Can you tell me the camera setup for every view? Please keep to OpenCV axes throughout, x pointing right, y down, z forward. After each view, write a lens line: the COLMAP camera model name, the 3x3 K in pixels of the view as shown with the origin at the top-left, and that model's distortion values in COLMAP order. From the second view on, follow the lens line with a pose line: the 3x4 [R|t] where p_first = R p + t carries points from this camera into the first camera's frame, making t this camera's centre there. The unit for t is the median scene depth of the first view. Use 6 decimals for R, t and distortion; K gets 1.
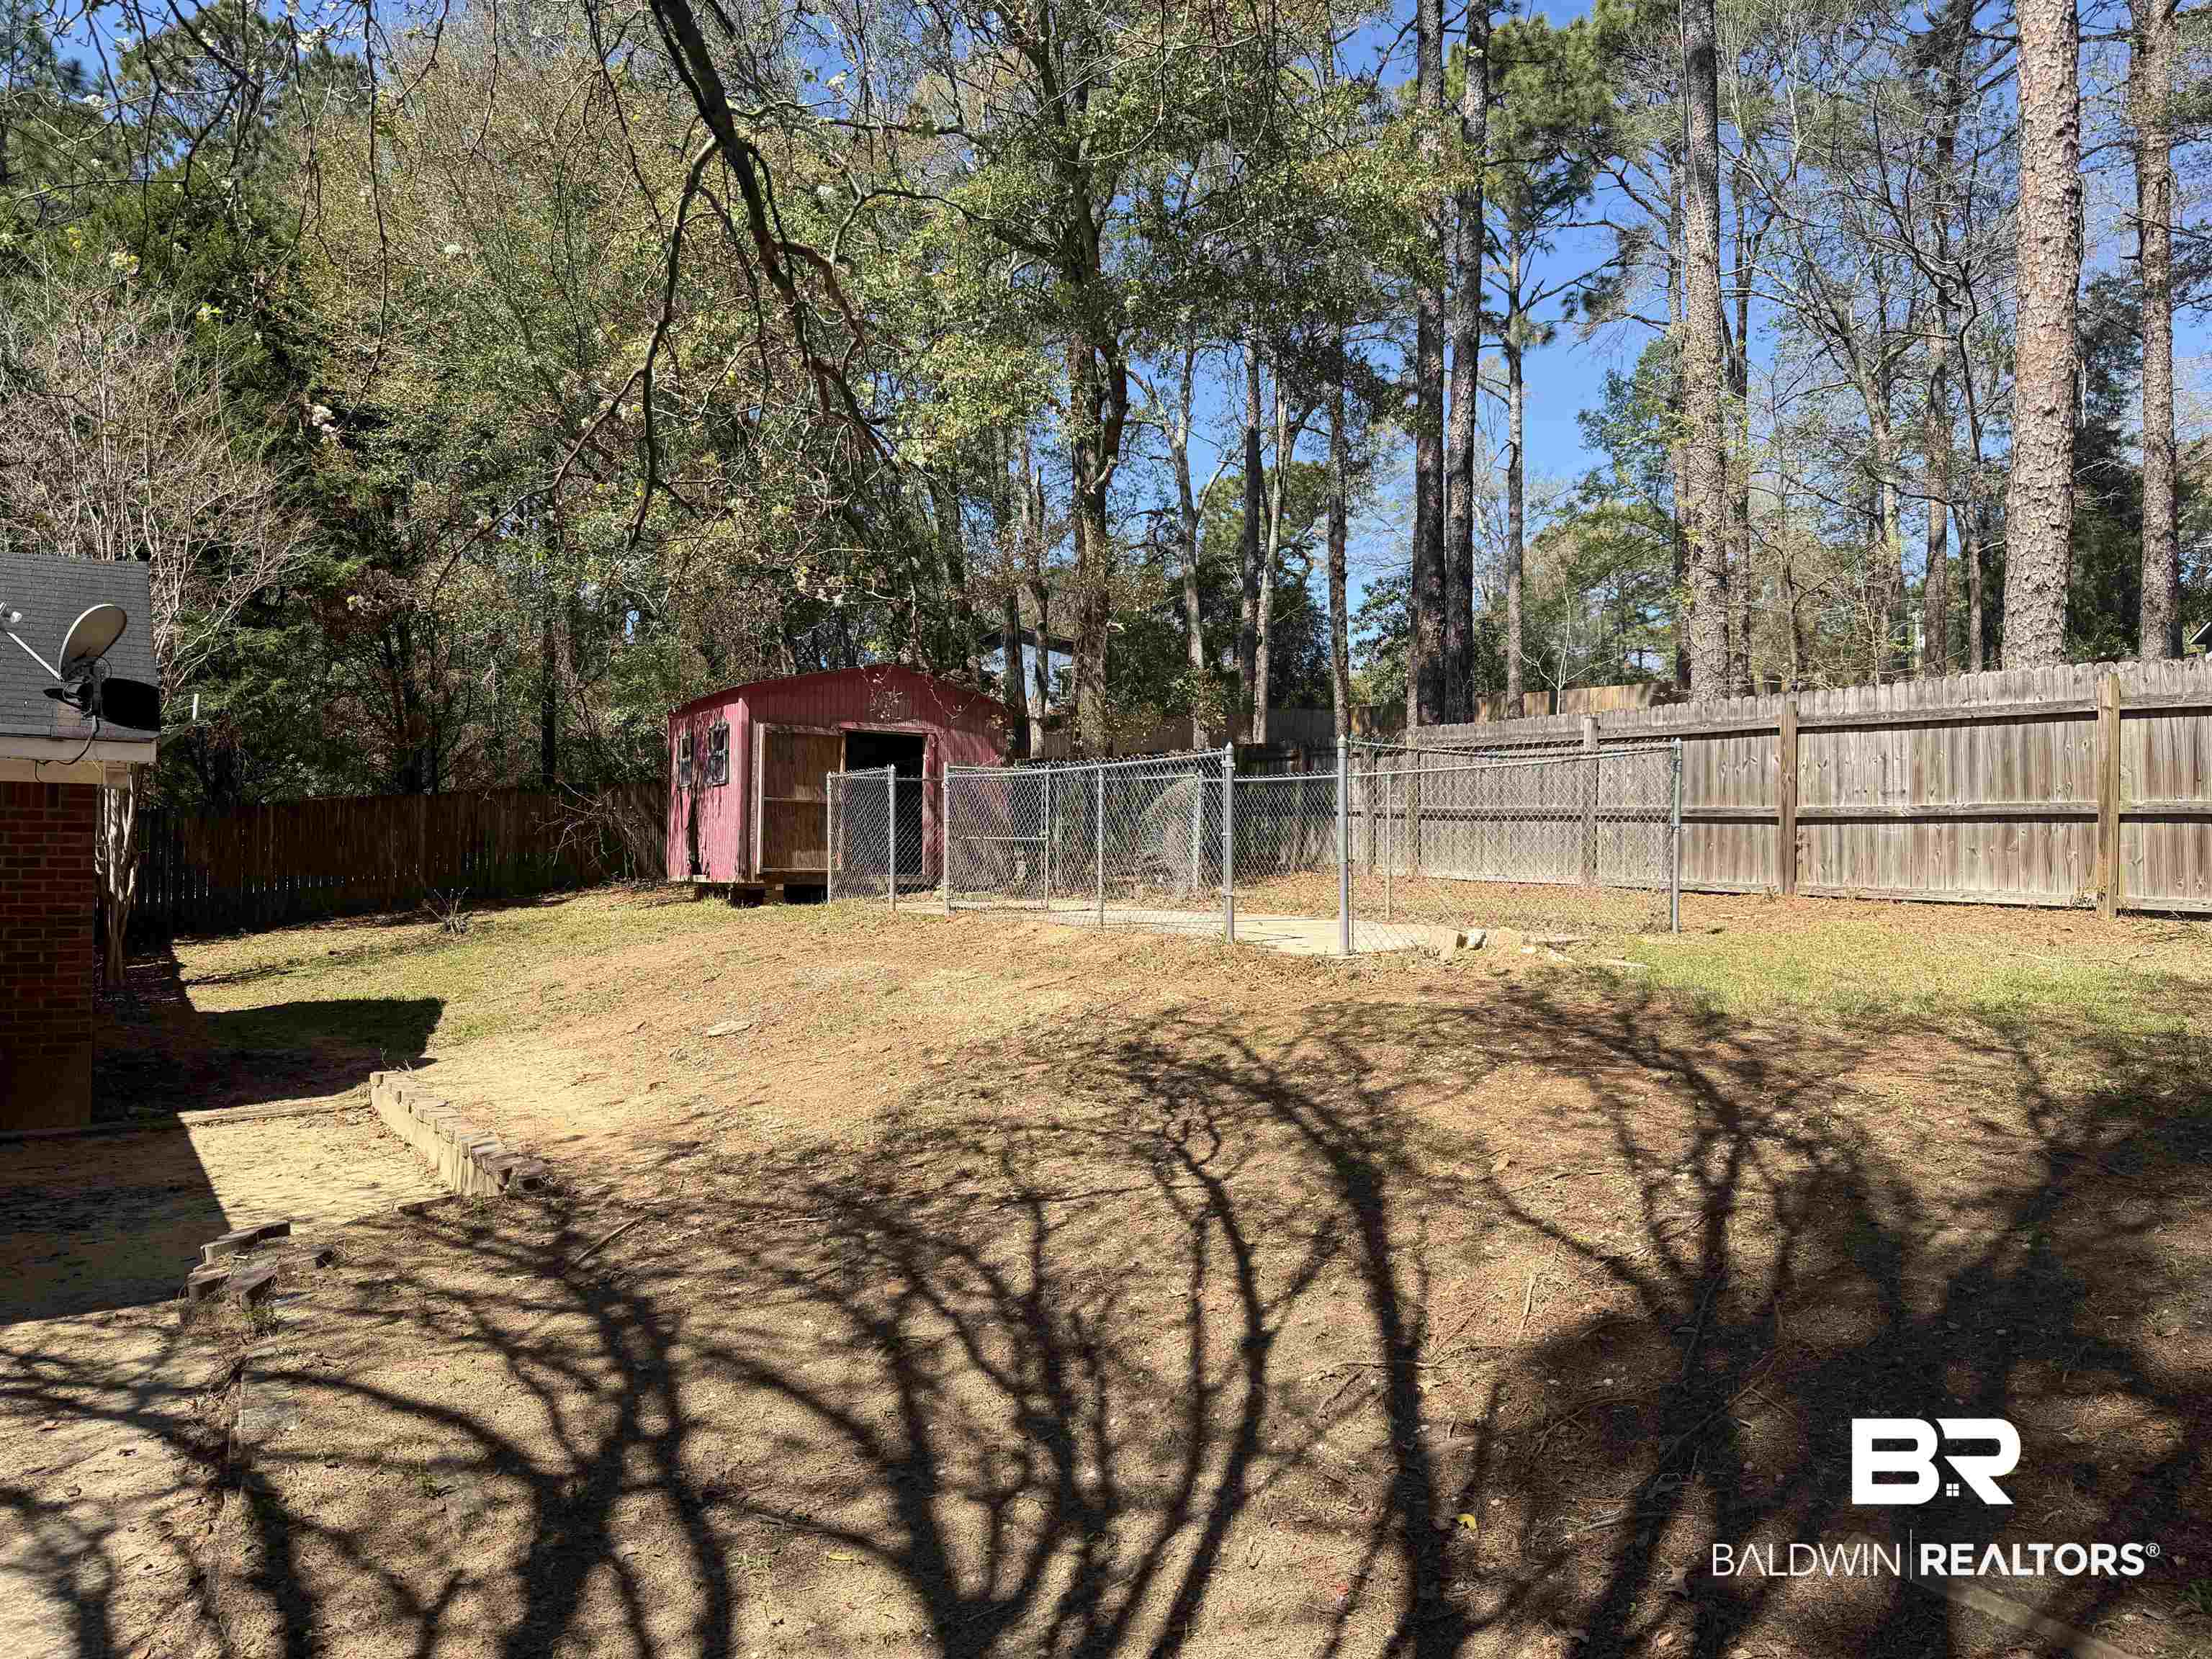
lens RADIAL K [[1541.1, 0, 1110.3], [0, 1541.1, 843.5], [0, 0, 1]] dist [0.111932, -0.164145]
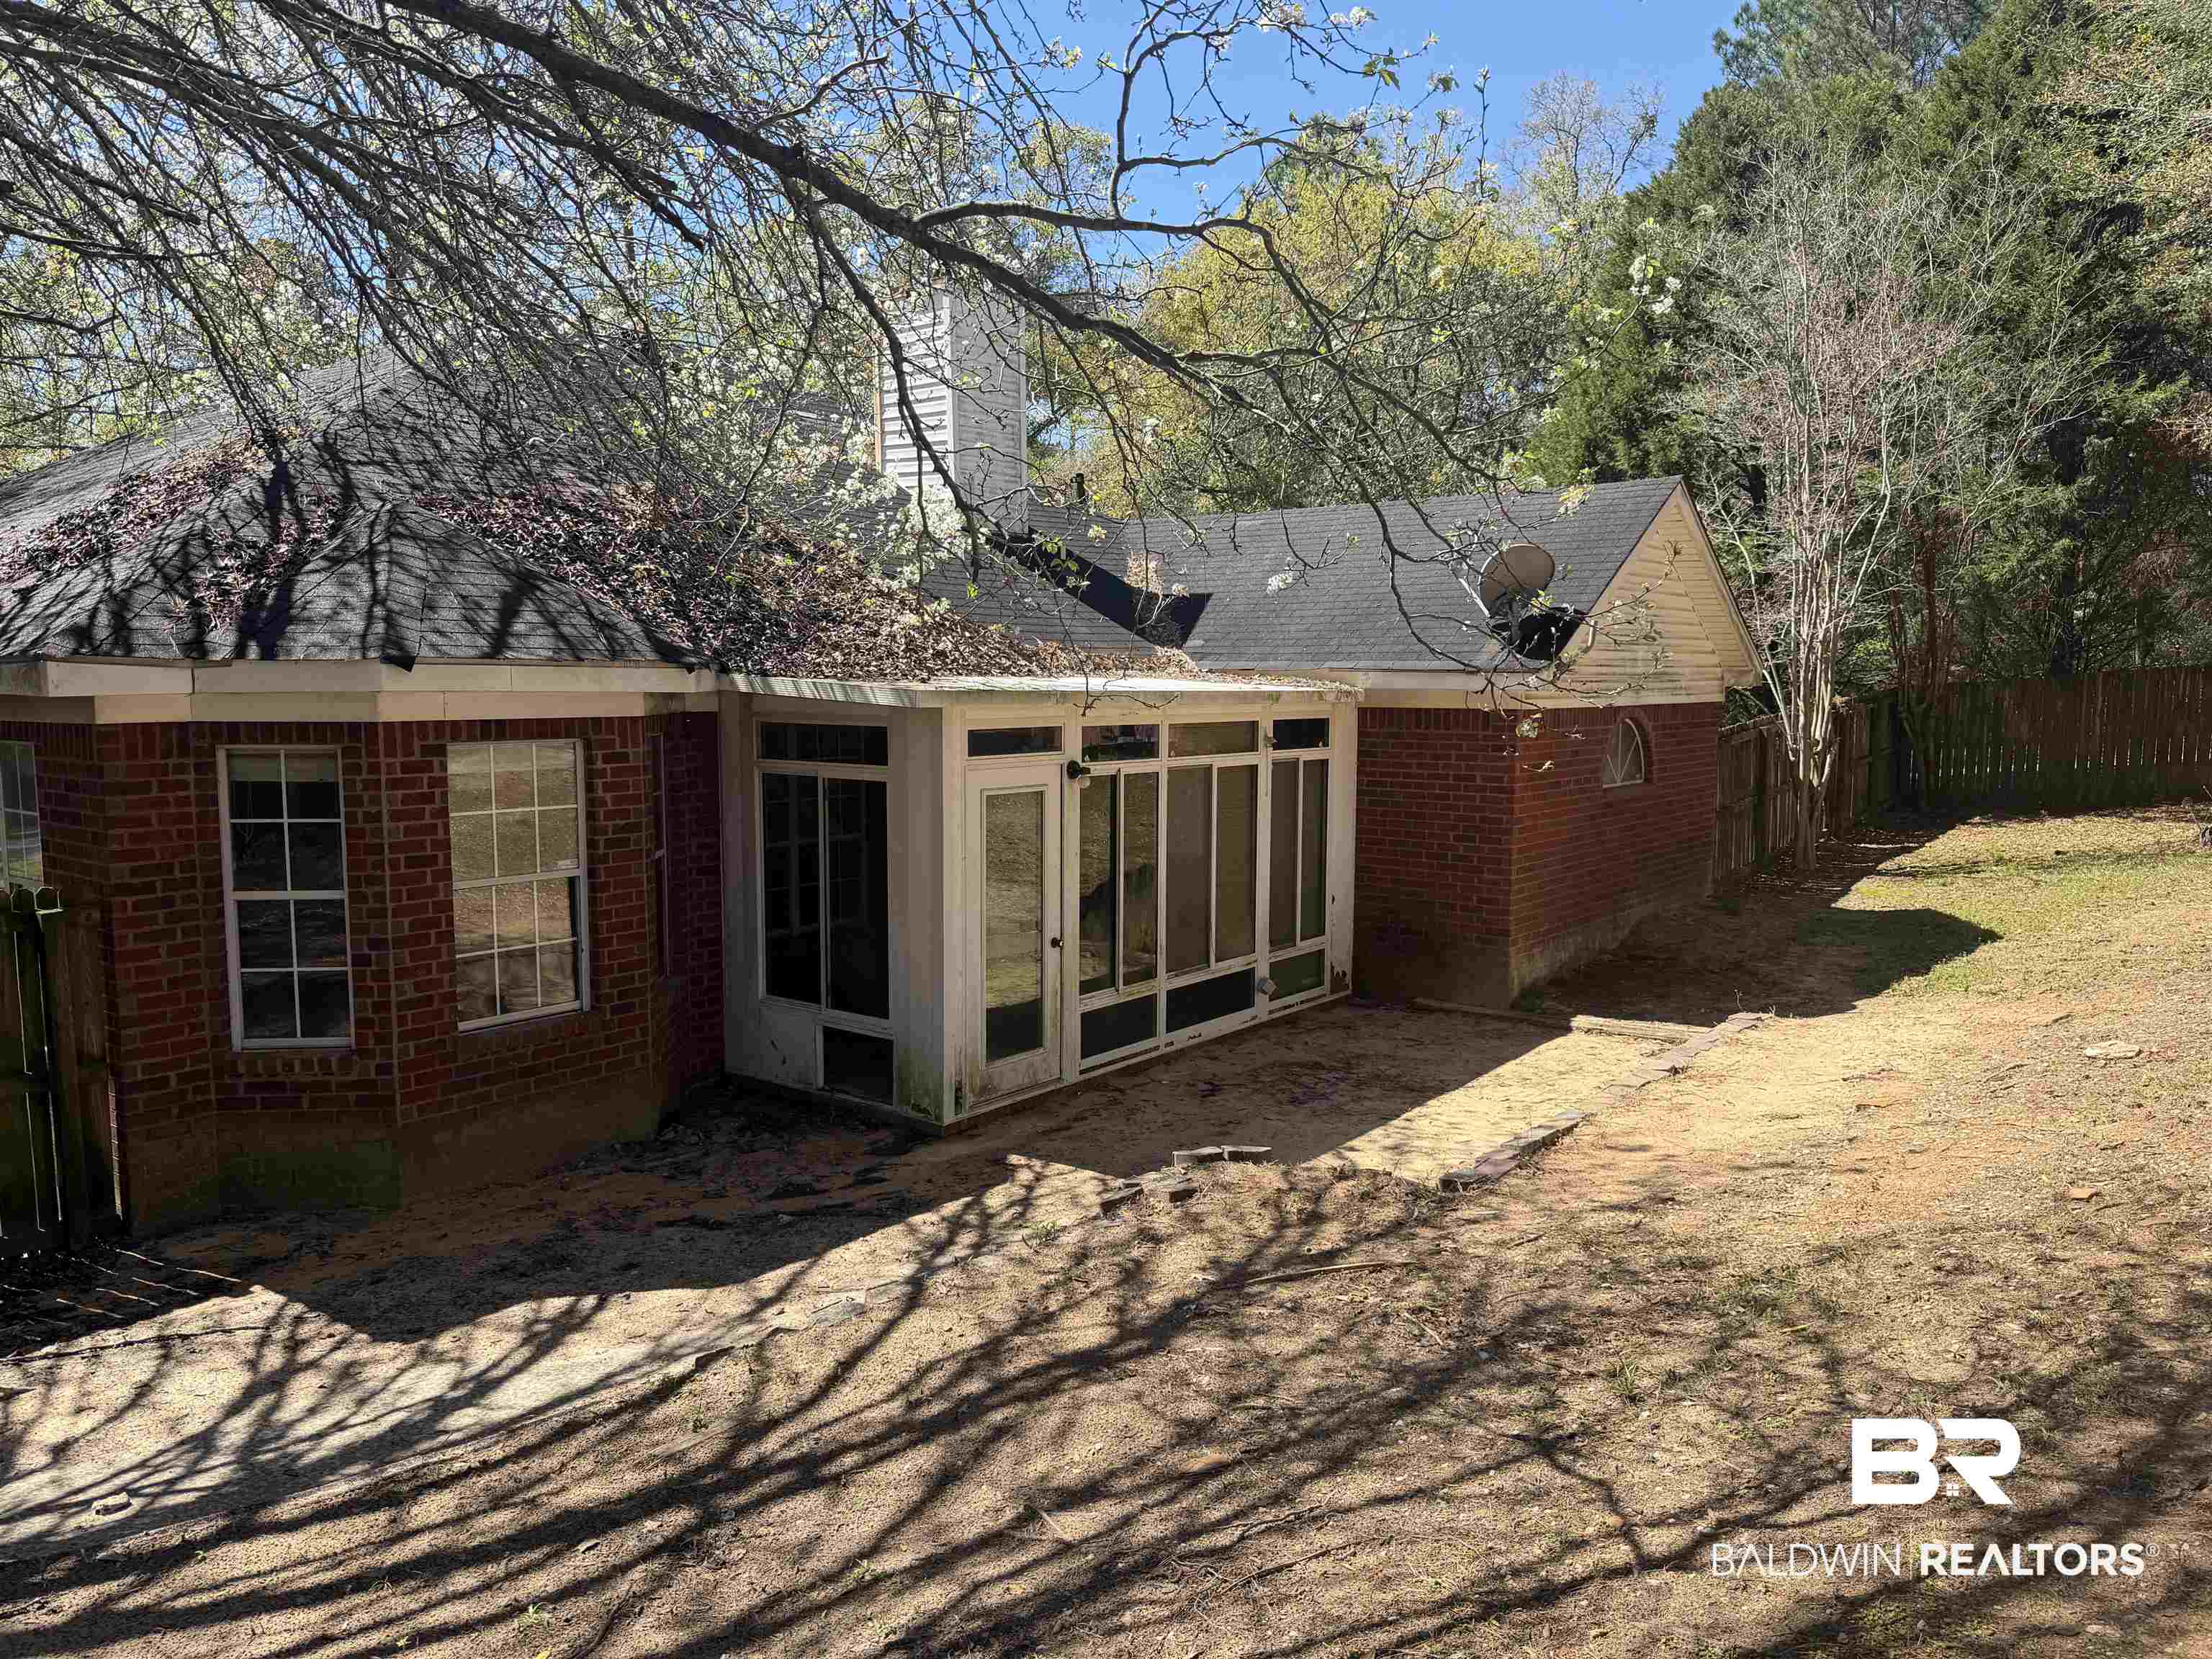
lens RADIAL K [[1541.1, 0, 1110.3], [0, 1541.1, 843.5], [0, 0, 1]] dist [0.111932, -0.164145]
pose [[0.322756, 0.099456, -0.941242, 0.645235], [0.007701, 0.994155, 0.107688, -0.136323], [0.946451, -0.042005, 0.320104, 0.786058]]
